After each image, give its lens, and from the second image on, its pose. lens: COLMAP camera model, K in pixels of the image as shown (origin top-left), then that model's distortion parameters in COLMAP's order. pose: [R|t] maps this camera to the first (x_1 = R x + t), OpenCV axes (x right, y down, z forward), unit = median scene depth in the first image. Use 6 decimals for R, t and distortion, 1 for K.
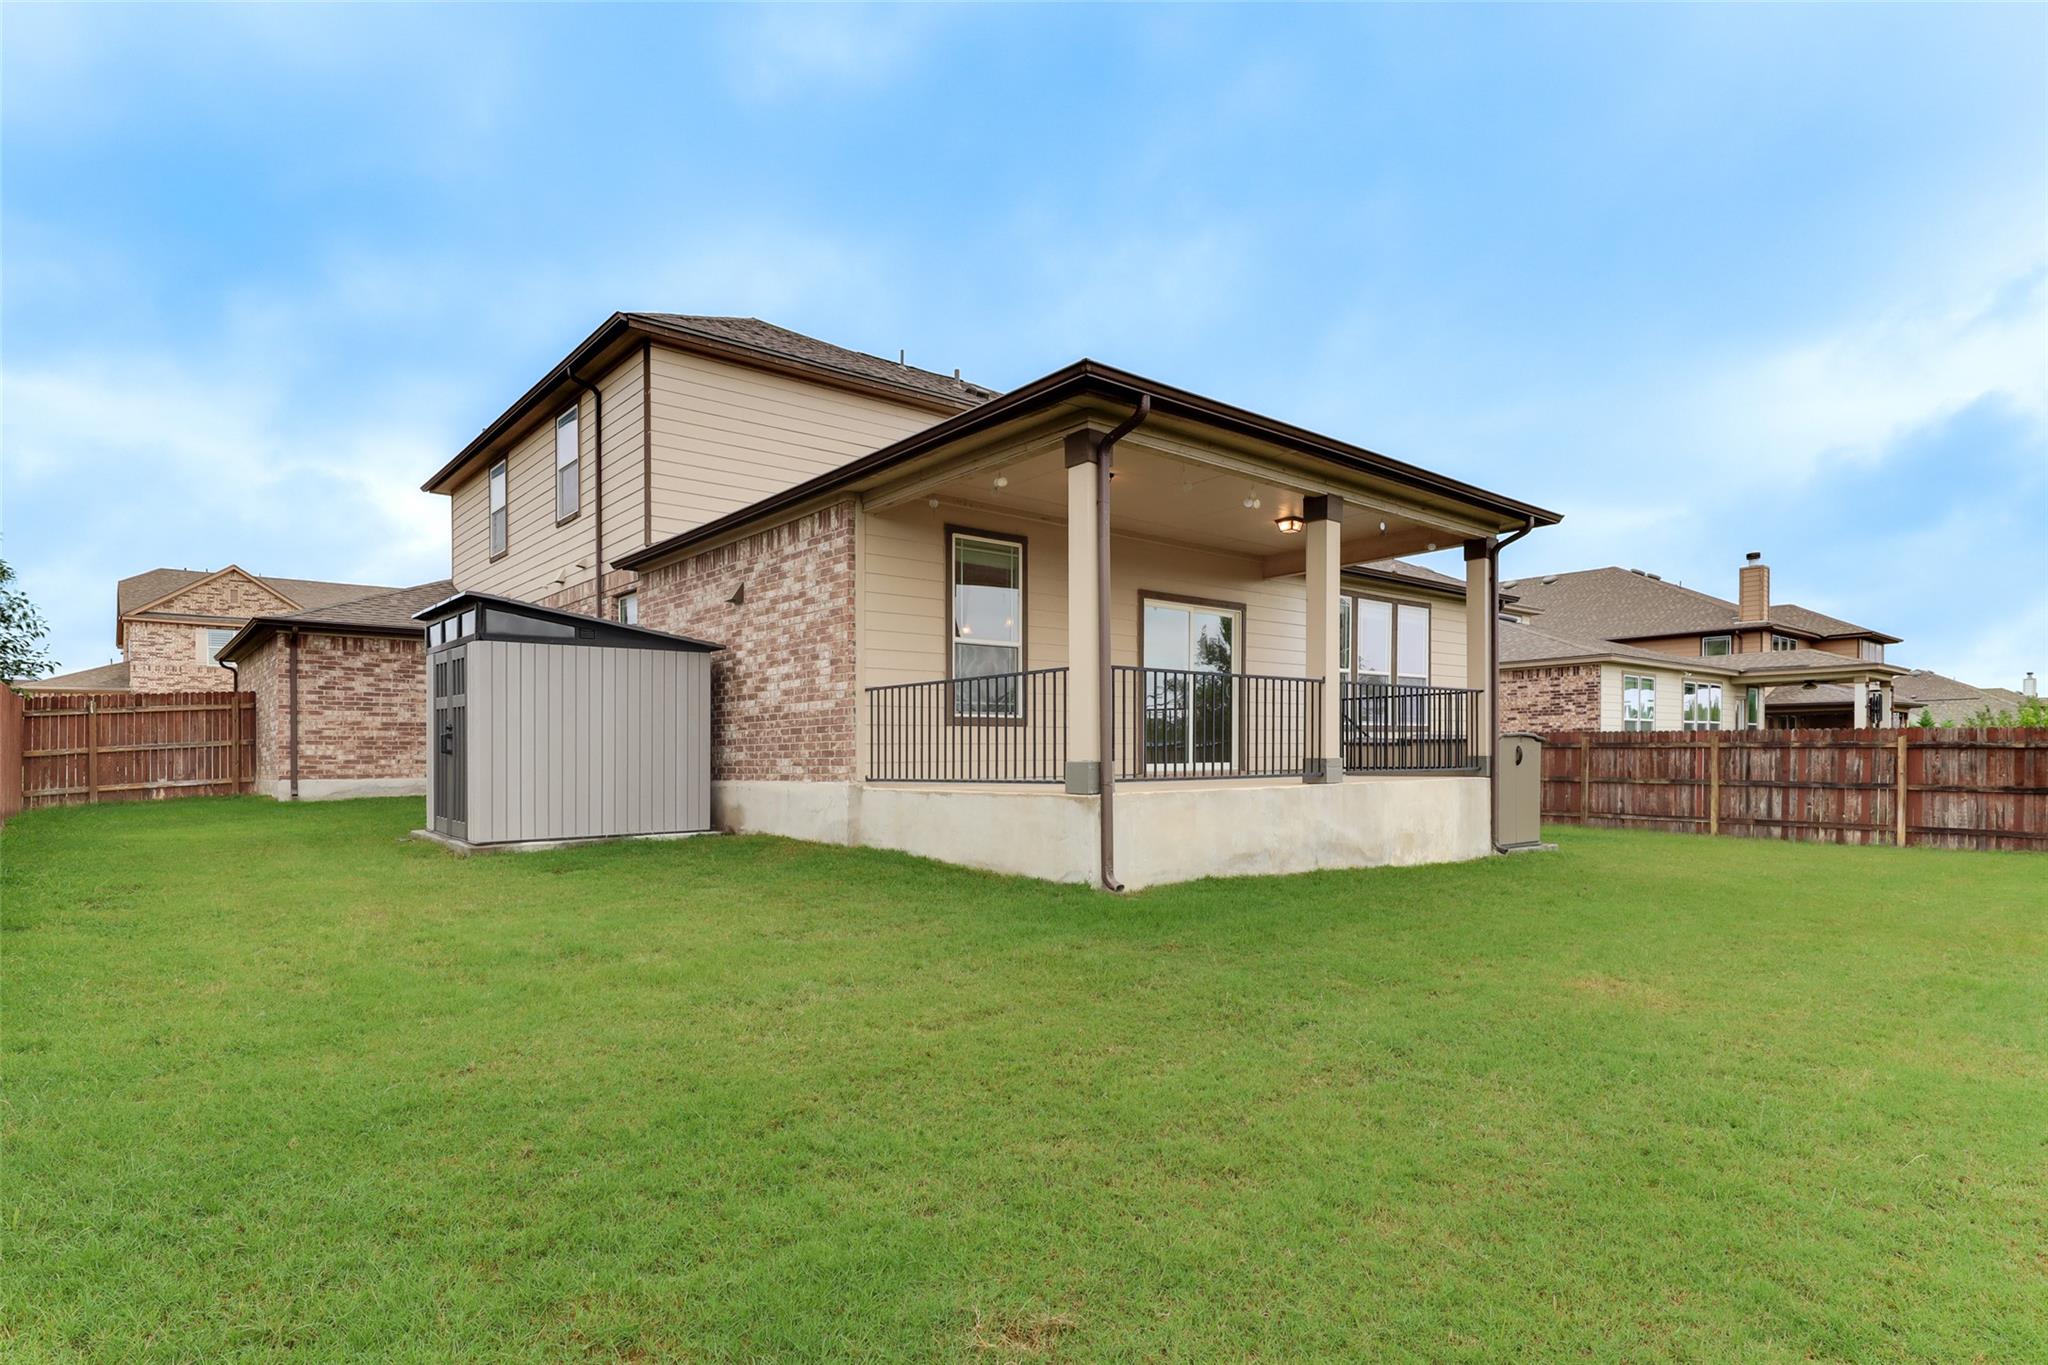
lens RADIAL K [[1088.9, 0, 1050.8], [0, 1088.9, 745.3], [0, 0, 1]] dist [0.003776, 0.000708]
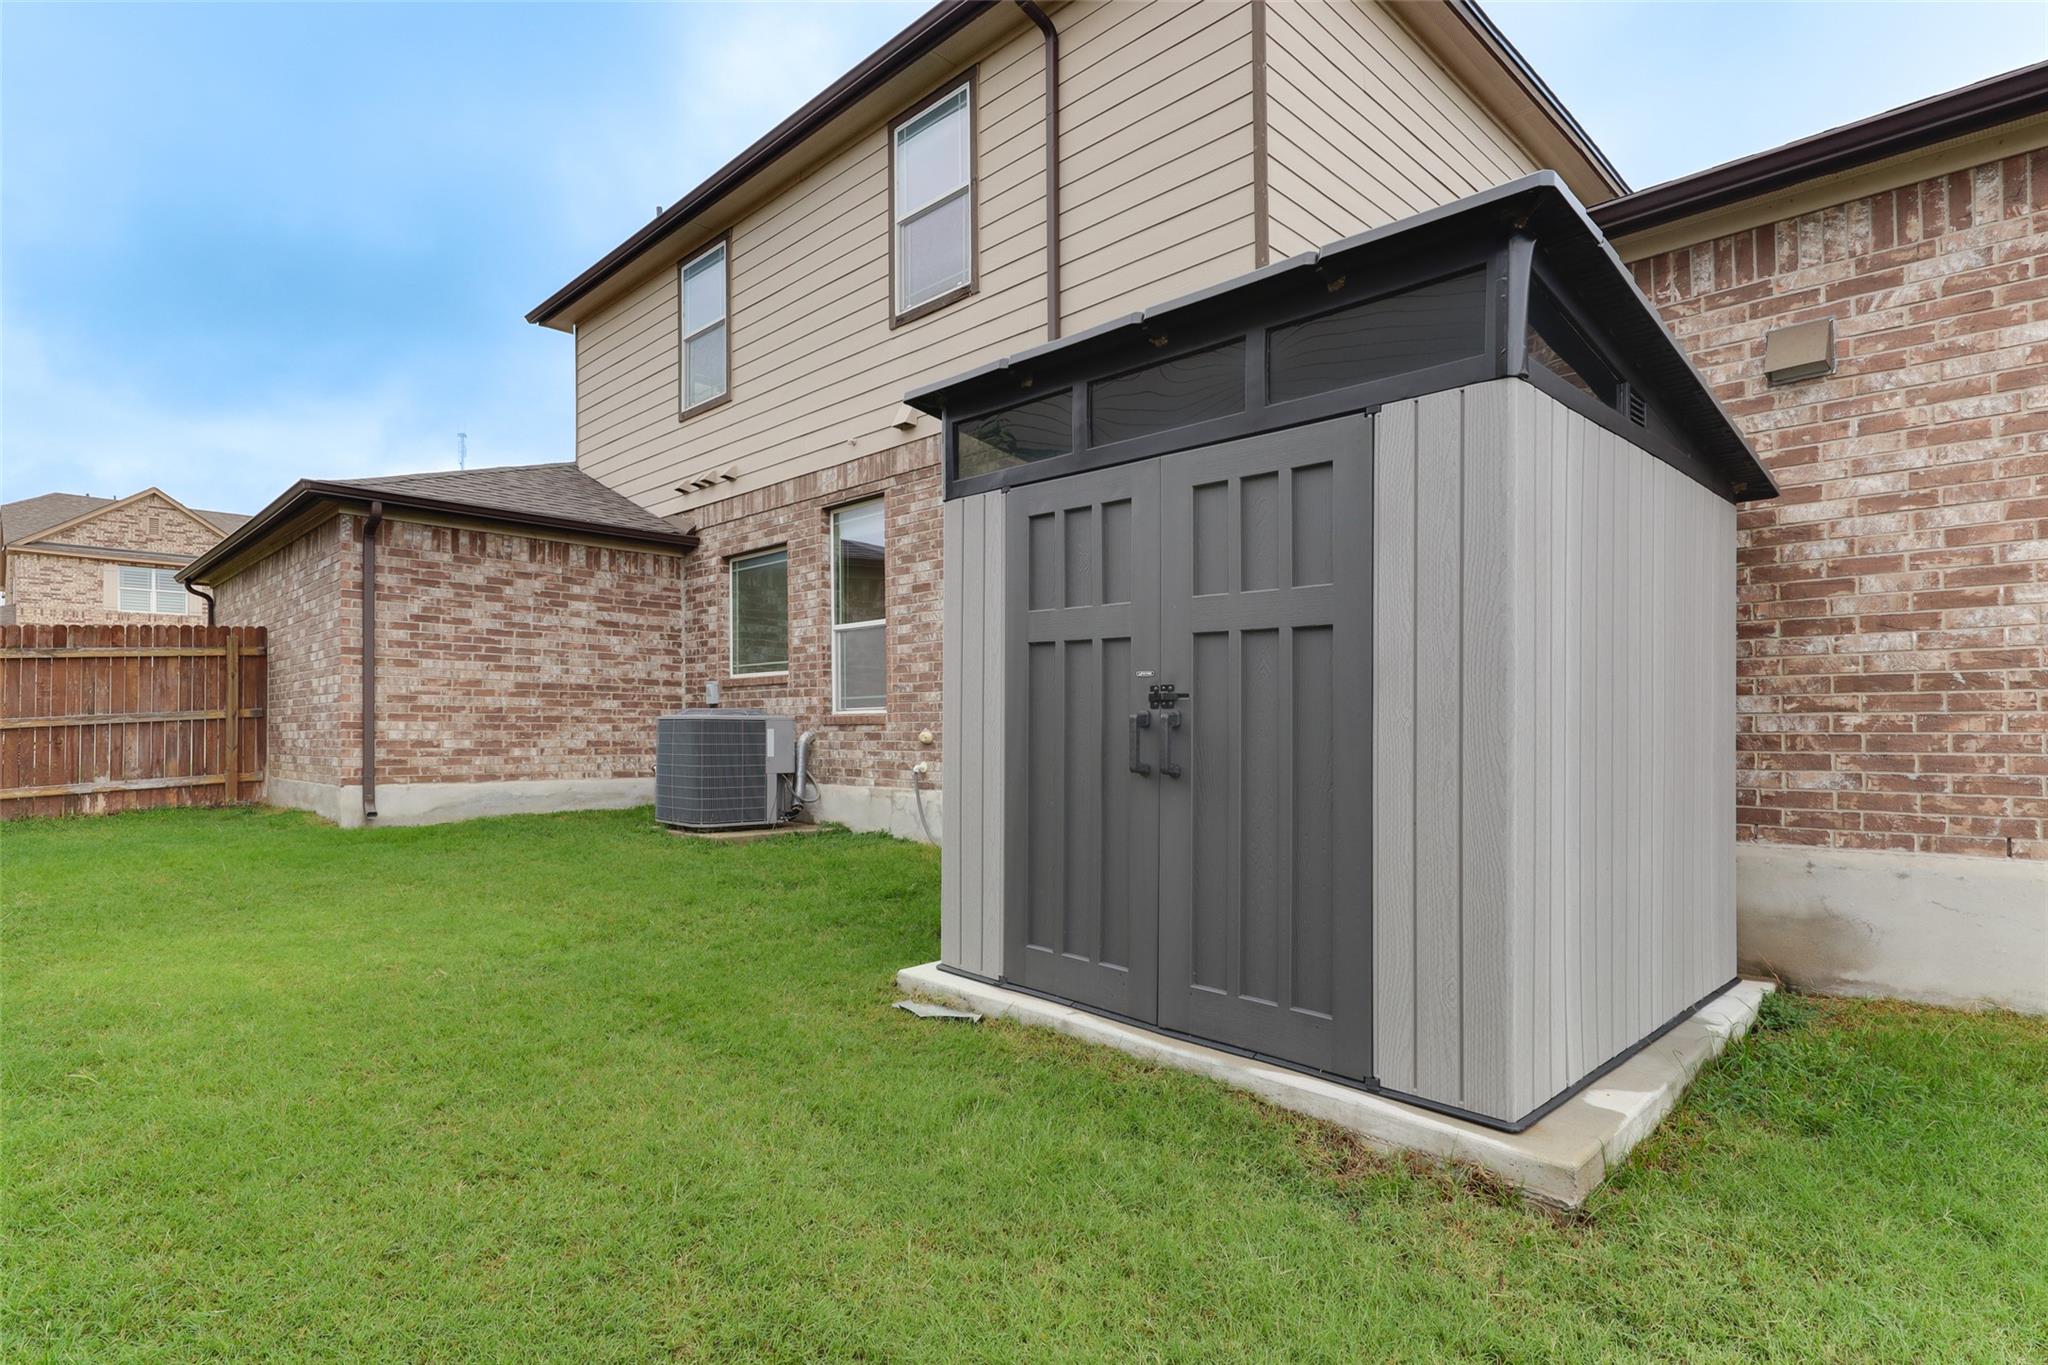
lens RADIAL K [[1067.1, 0, 1048.3], [0, 1067.1, 714.3], [0, 0, 1]] dist [0.004870, 0.000097]
pose [[0.997315, 0.012804, 0.072098, -0.375741], [-0.012541, 0.999913, -0.004102, -0.005523], [-0.072144, 0.003187, 0.997389, 0.423251]]
